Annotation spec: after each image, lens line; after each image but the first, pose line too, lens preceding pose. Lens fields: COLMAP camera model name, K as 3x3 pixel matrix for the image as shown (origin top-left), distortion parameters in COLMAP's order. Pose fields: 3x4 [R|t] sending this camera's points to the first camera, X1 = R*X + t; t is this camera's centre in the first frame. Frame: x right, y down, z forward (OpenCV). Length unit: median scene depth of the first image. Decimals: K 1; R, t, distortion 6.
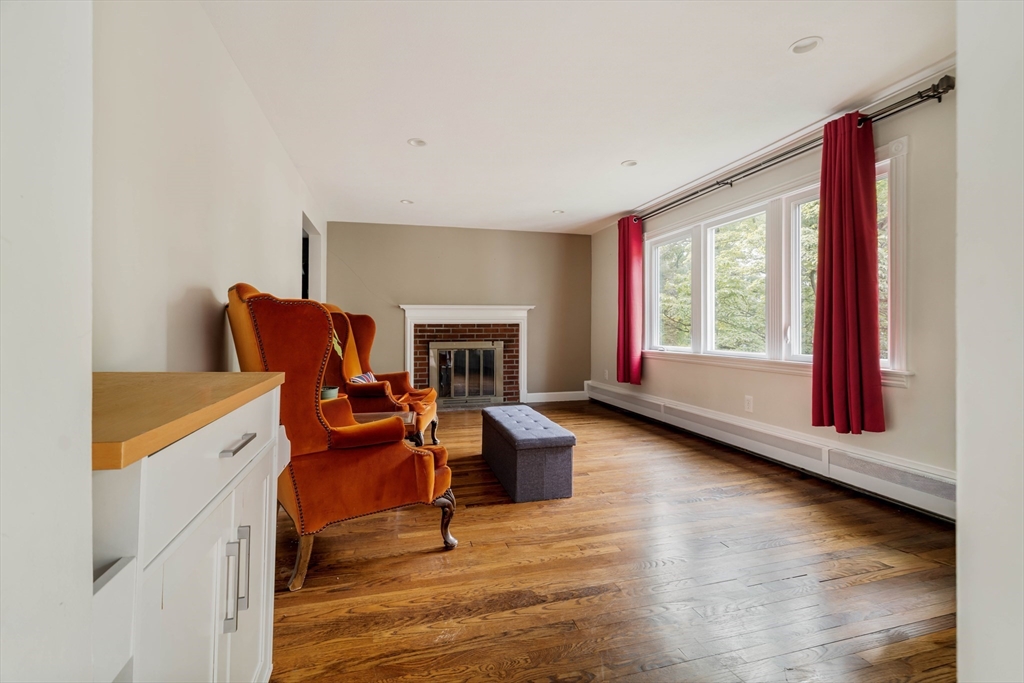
lens RADIAL K [[471.3, 0, 518.7], [0, 471.3, 329.2], [0, 0, 1]] dist [-0.000604, 0.001008]
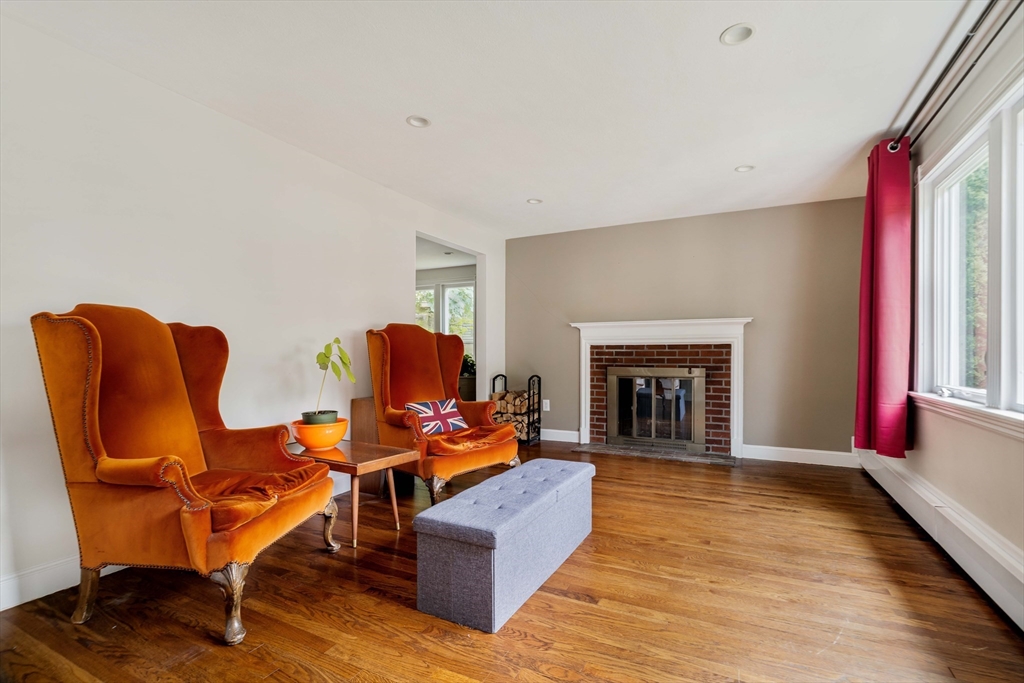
lens RADIAL K [[473.5, 0, 515.0], [0, 473.5, 352.2], [0, 0, 1]] dist [-0.002296, -0.000299]
pose [[0.739582, 0.004308, -0.673053, 0.247042], [-0.004284, 0.999989, 0.001692, 0.000690], [0.673053, 0.001632, 0.739592, 0.269163]]
